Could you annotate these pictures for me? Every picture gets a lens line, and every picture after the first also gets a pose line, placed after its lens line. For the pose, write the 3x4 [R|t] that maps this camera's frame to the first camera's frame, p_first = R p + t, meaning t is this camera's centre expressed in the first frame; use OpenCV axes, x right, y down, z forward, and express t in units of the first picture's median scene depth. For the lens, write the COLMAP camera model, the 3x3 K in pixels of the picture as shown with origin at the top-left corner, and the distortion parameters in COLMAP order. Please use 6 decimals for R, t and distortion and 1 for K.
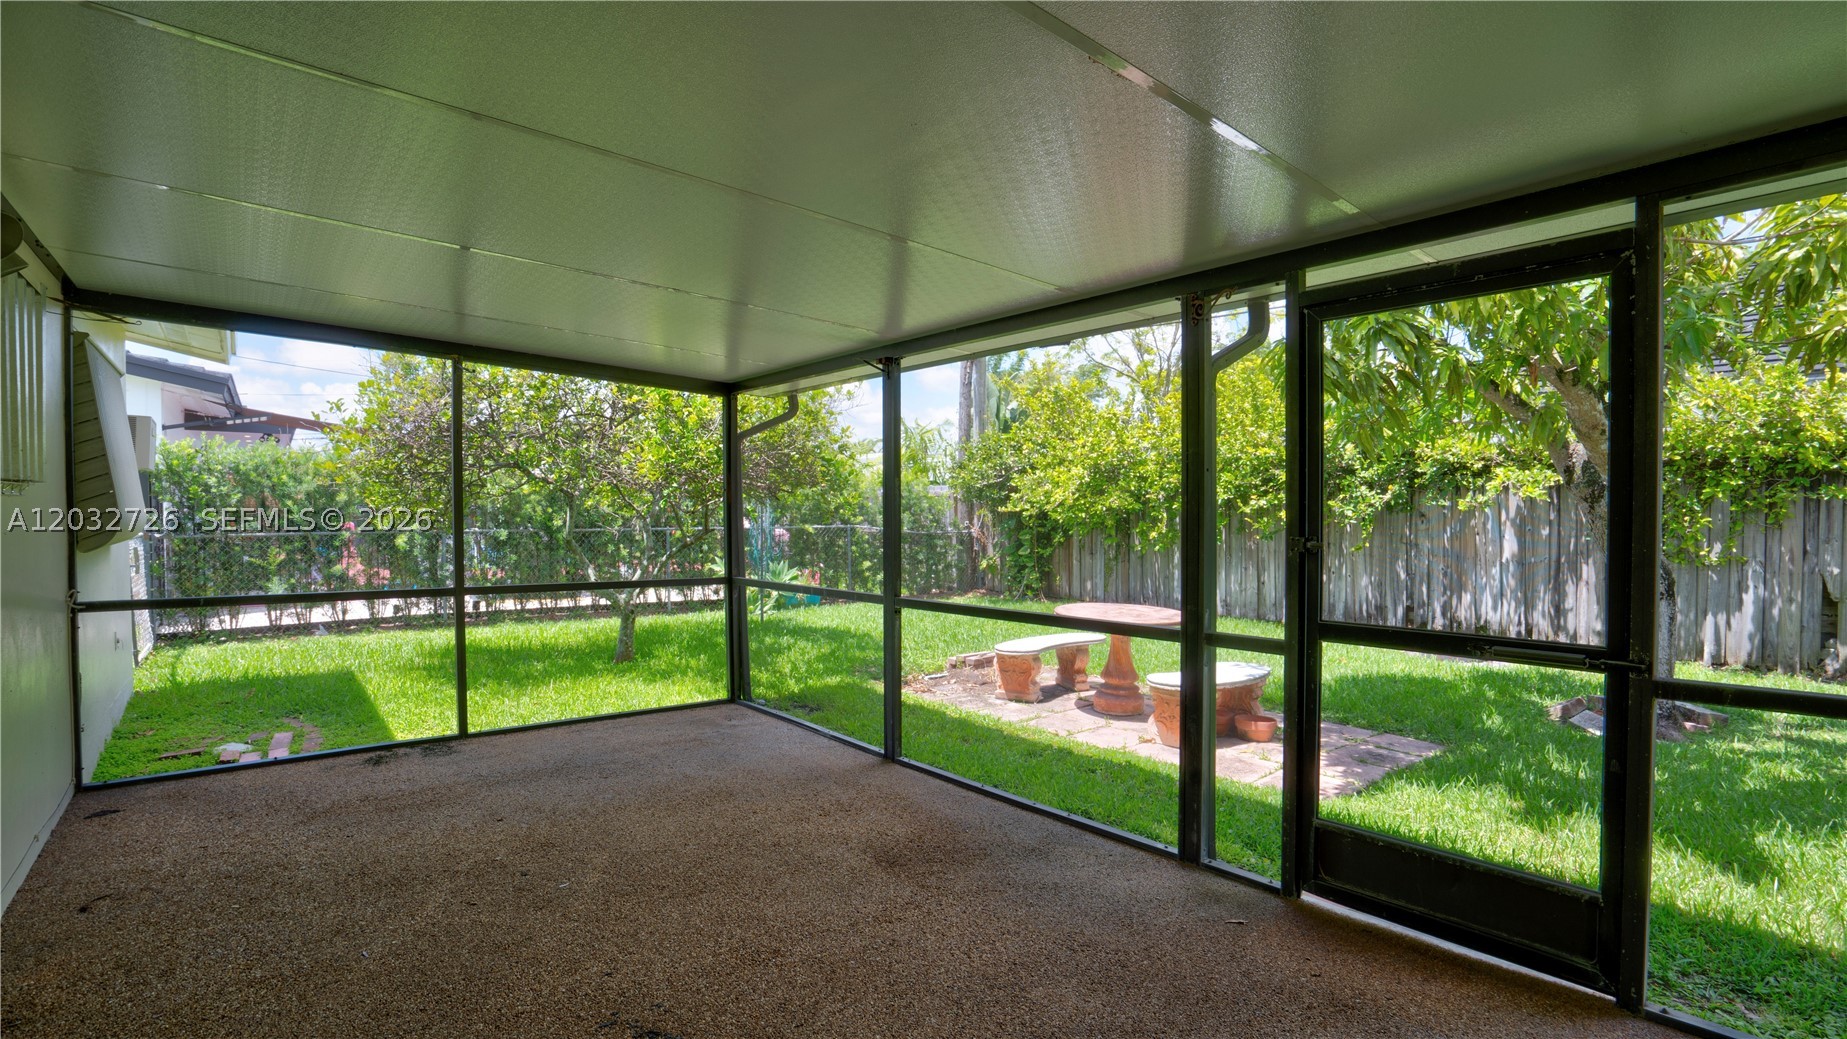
lens RADIAL K [[861.2, 0, 920.4], [0, 861.2, 527.0], [0, 0, 1]] dist [-0.038857, 0.000041]
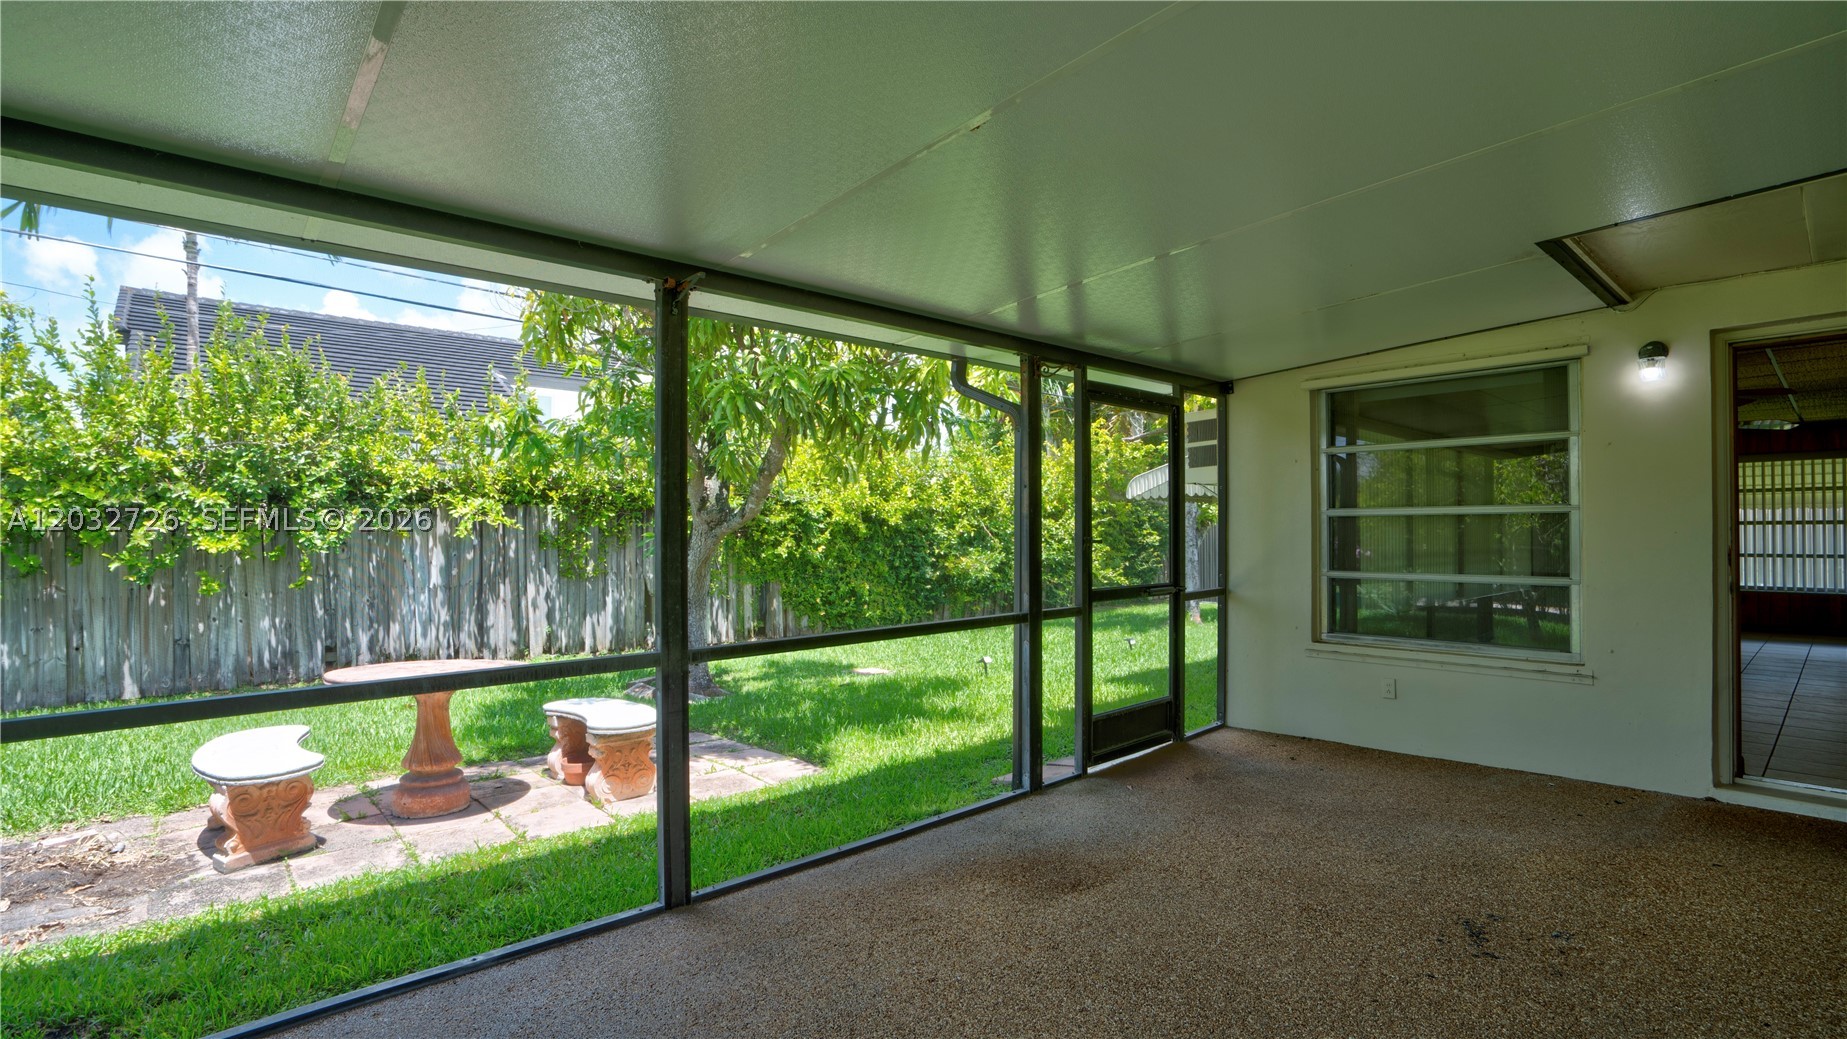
lens RADIAL K [[866.1, 0, 935.2], [0, 866.1, 521.9], [0, 0, 1]] dist [-0.002372, 0.000120]
pose [[-0.051629, 0.022355, 0.998416, -0.442749], [0.030683, 0.999313, -0.020789, 0.003607], [-0.998195, 0.029561, -0.052280, 0.536713]]
